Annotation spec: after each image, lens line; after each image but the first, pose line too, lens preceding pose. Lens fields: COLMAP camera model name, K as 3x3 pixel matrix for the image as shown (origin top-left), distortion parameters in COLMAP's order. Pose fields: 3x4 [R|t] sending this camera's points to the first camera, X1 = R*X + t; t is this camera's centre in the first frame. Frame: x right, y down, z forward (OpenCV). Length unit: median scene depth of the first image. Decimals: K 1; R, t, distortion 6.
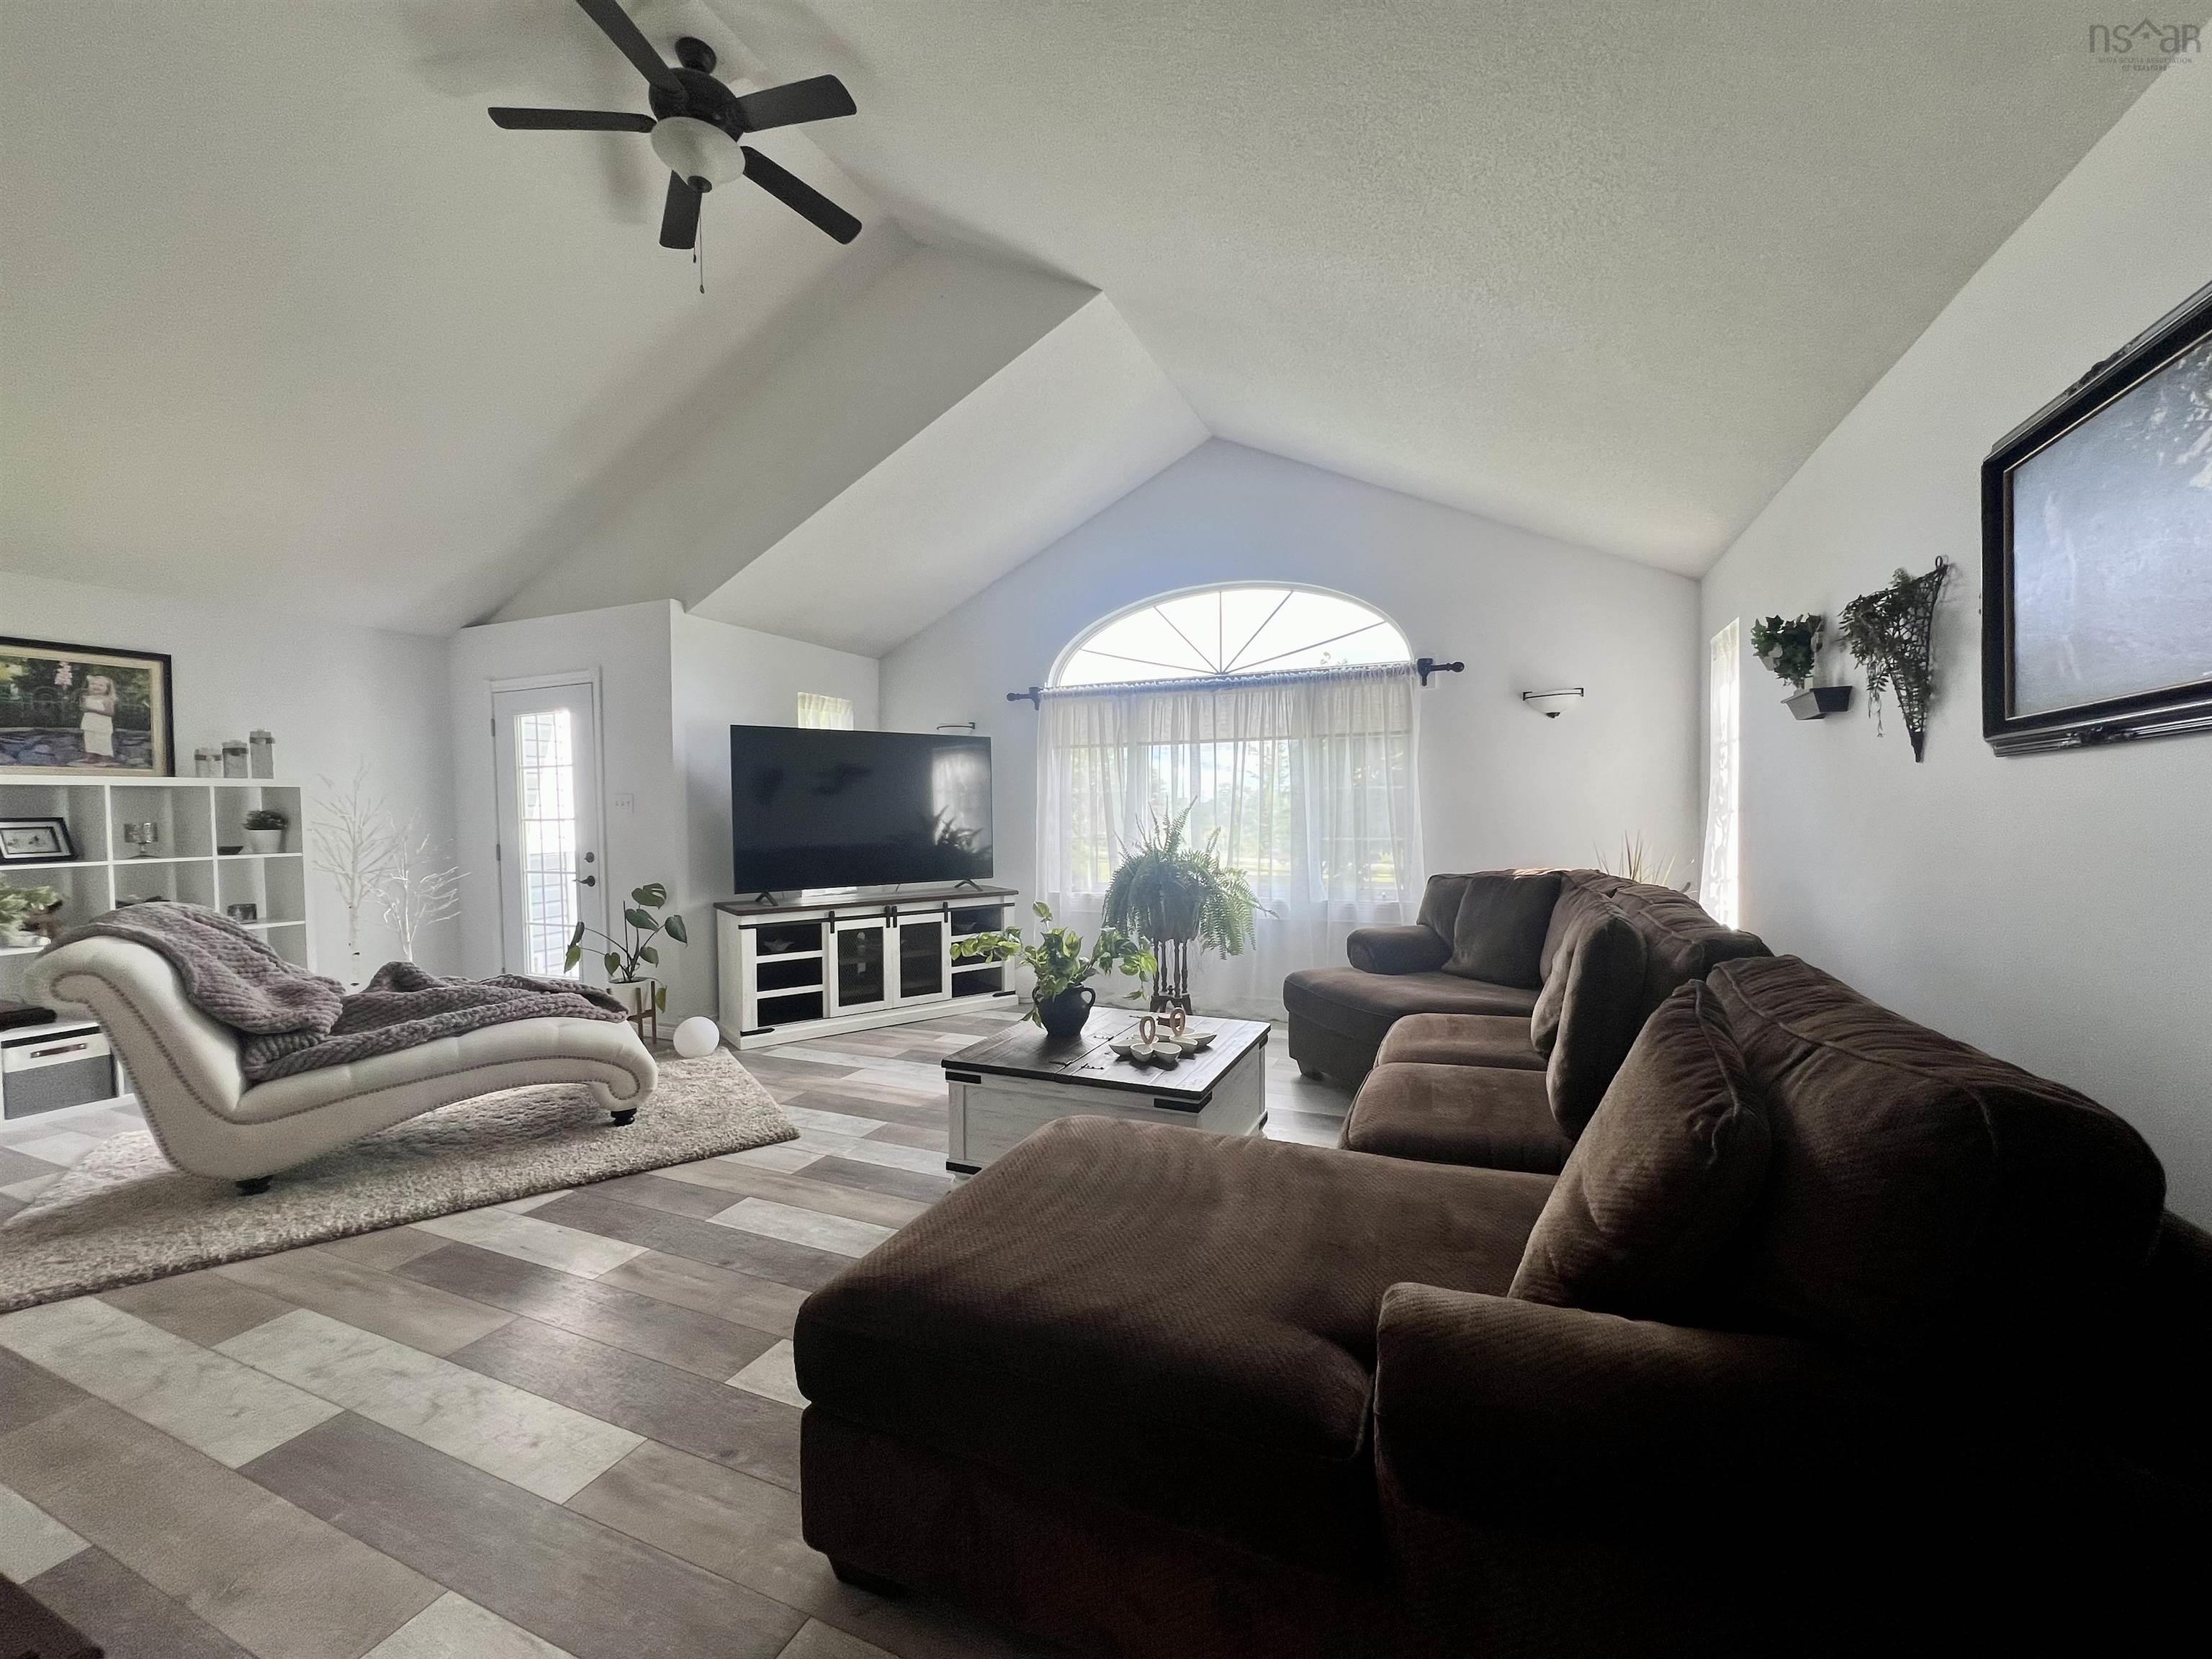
lens RADIAL K [[884.9, 0, 1110.6], [0, 884.9, 838.6], [0, 0, 1]] dist [-0.002623, -0.000273]
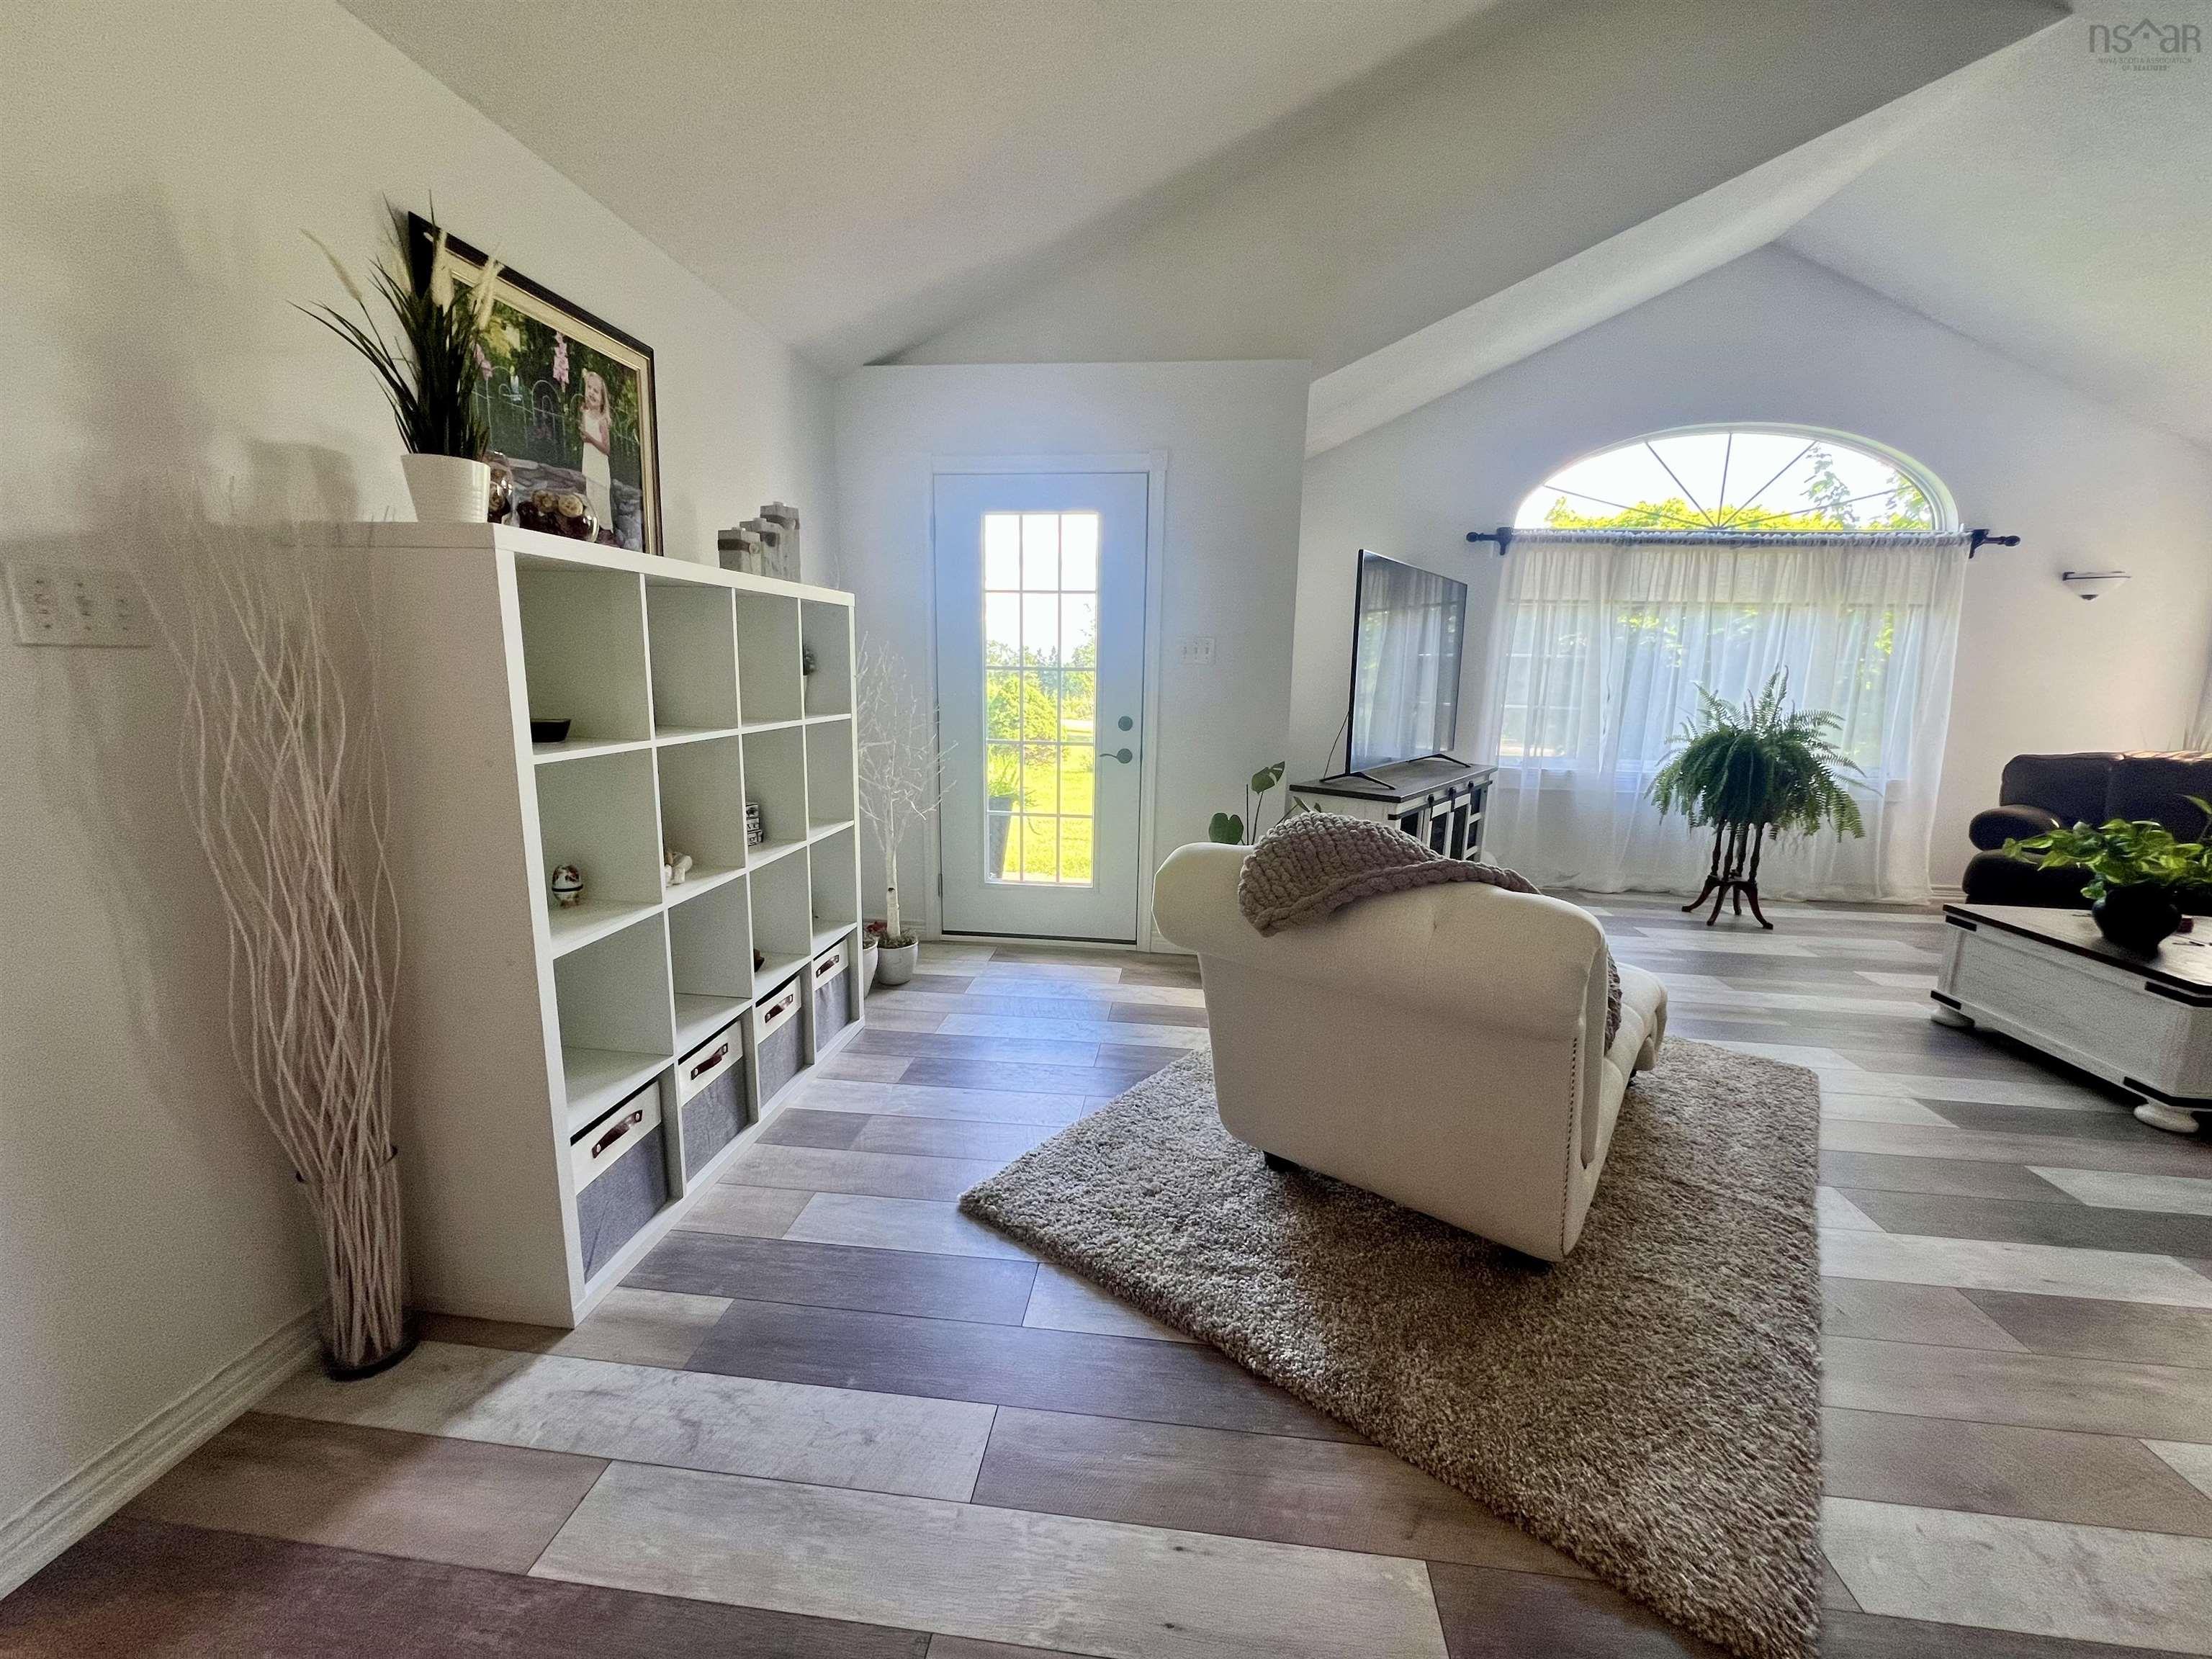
lens RADIAL K [[884.9, 0, 1106.4], [0, 884.9, 832.9], [0, 0, 1]] dist [-0.002623, -0.000273]
pose [[0.956938, -0.023289, 0.289356, -0.968961], [-0.020787, 0.988721, 0.148321, 0.002994], [-0.289546, -0.147949, 0.945661, 0.354896]]
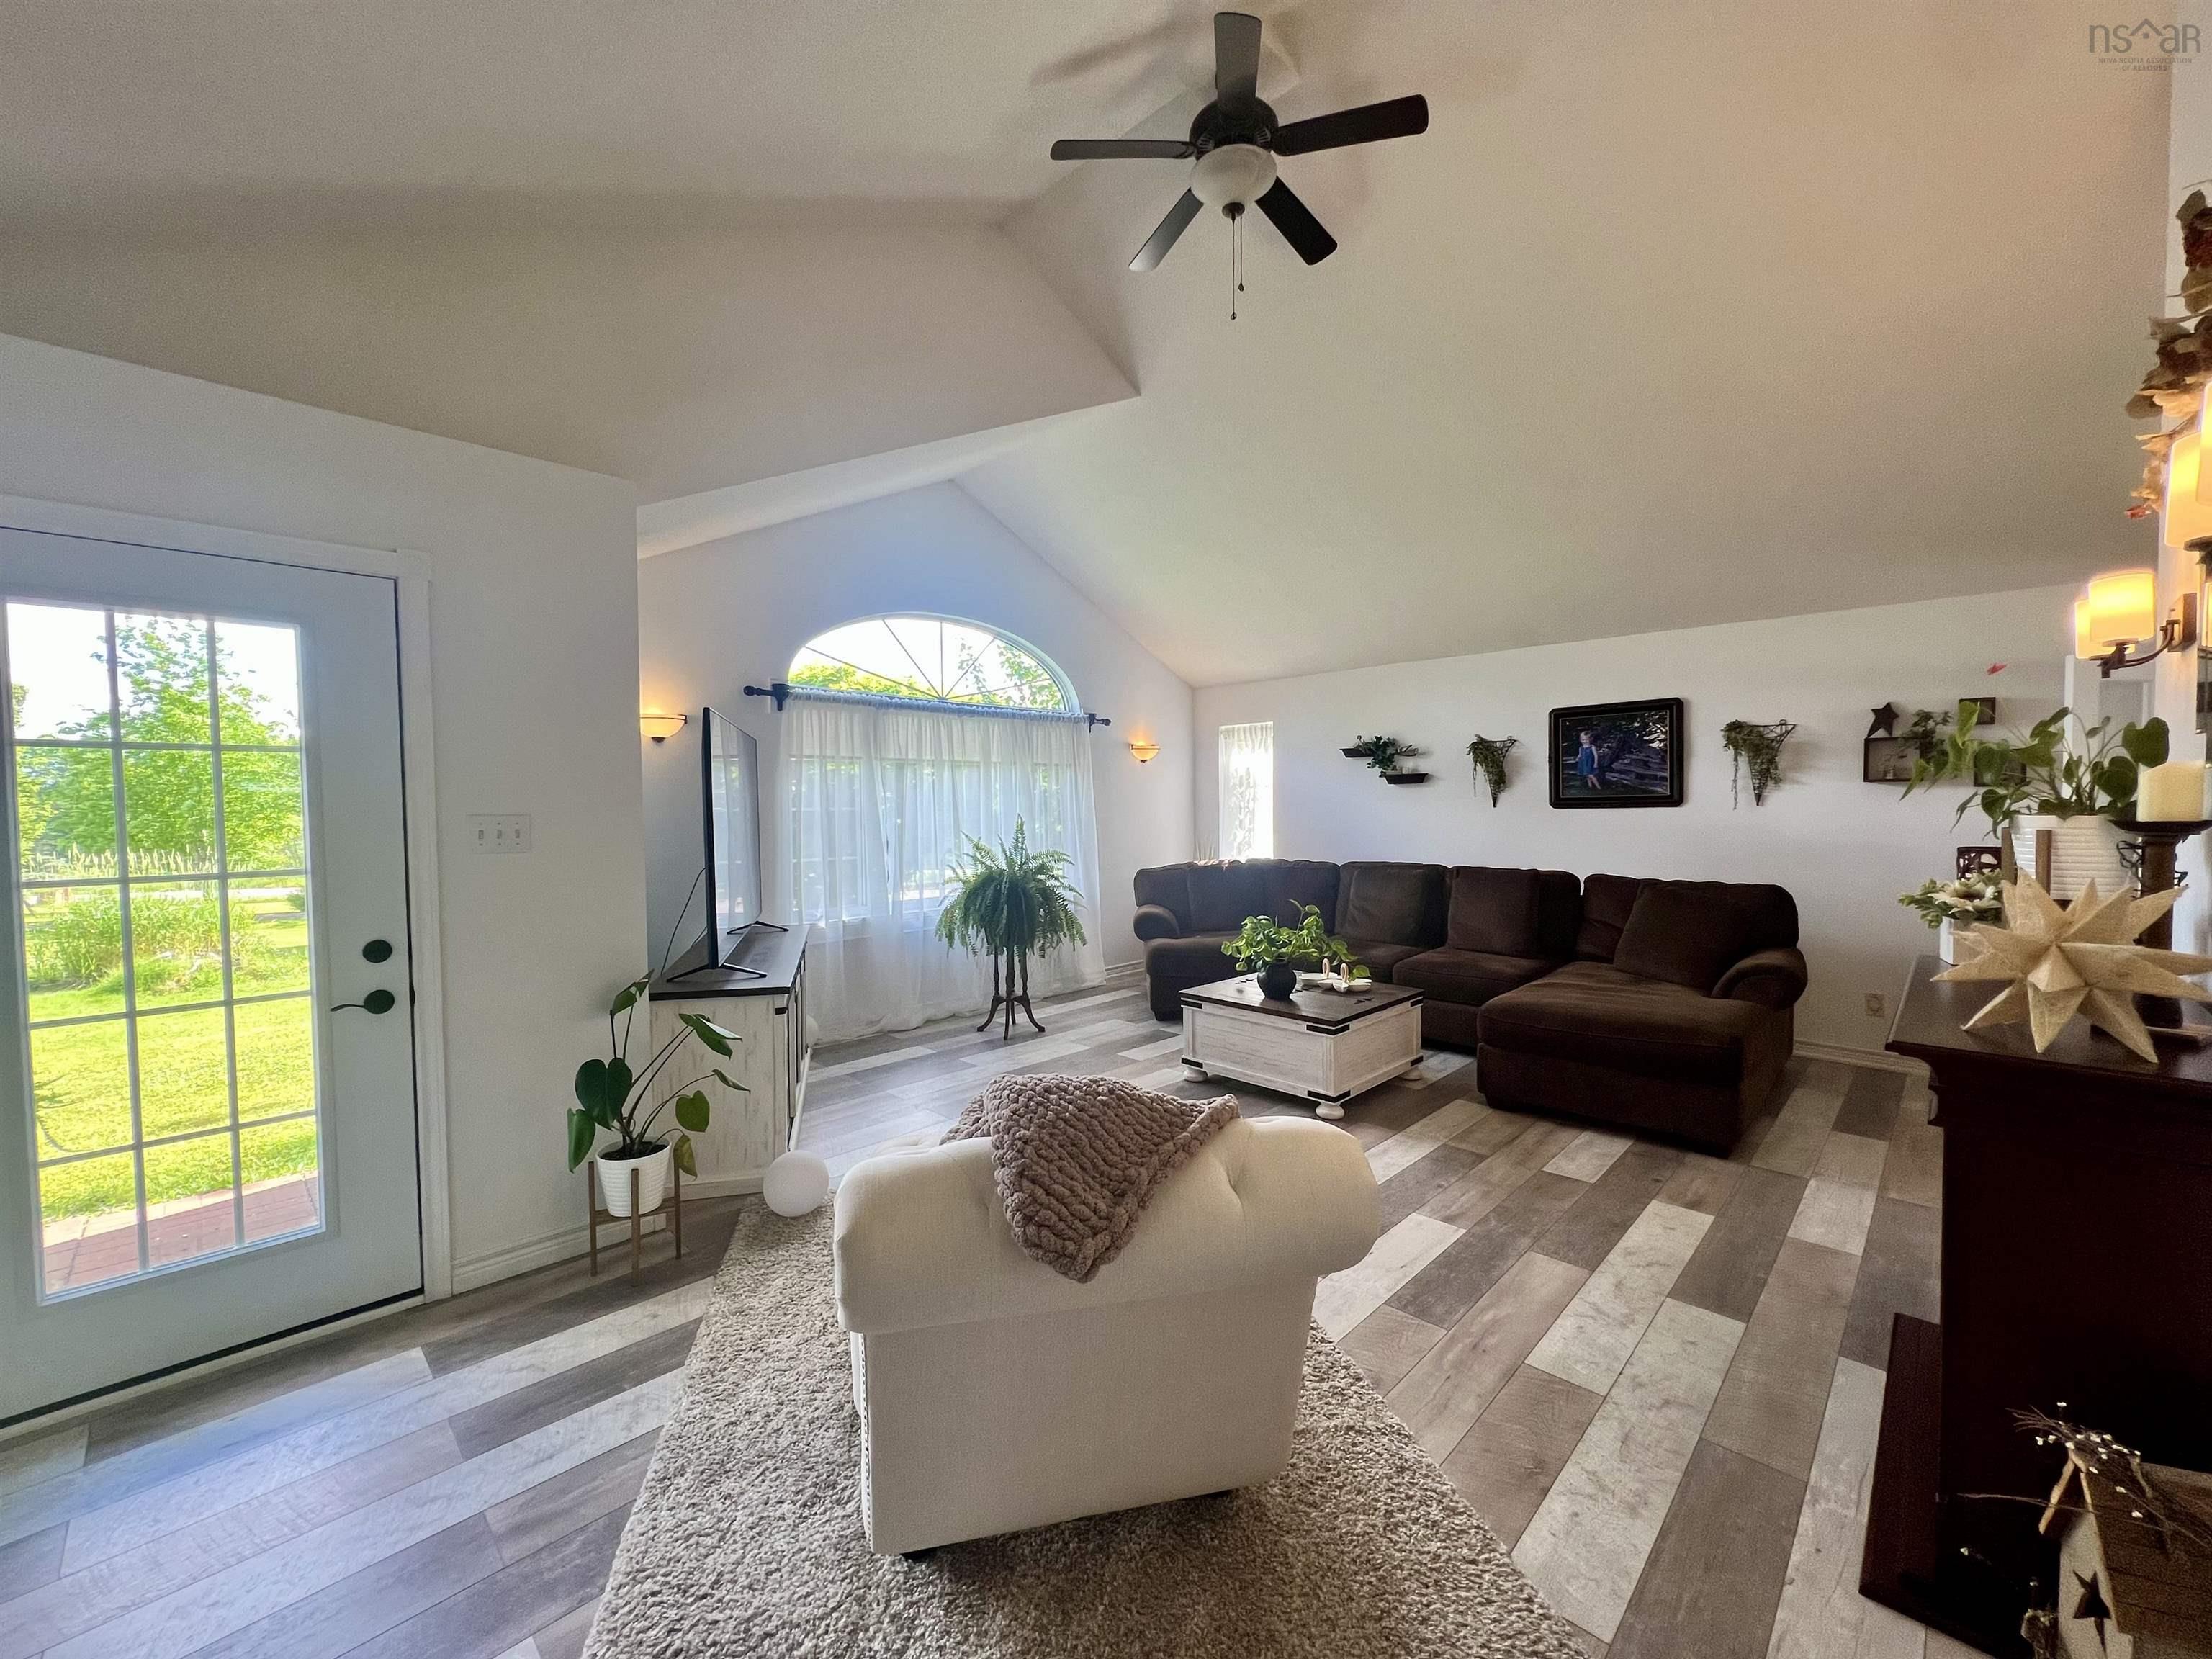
lens RADIAL K [[884.9, 0, 1107.3], [0, 884.9, 837.7], [0, 0, 1]] dist [-0.002623, -0.000273]
pose [[0.365341, -0.028496, 0.930437, -1.041418], [0.034352, 0.999263, 0.017116, -0.039221], [-0.930240, 0.025709, 0.366051, 0.558816]]
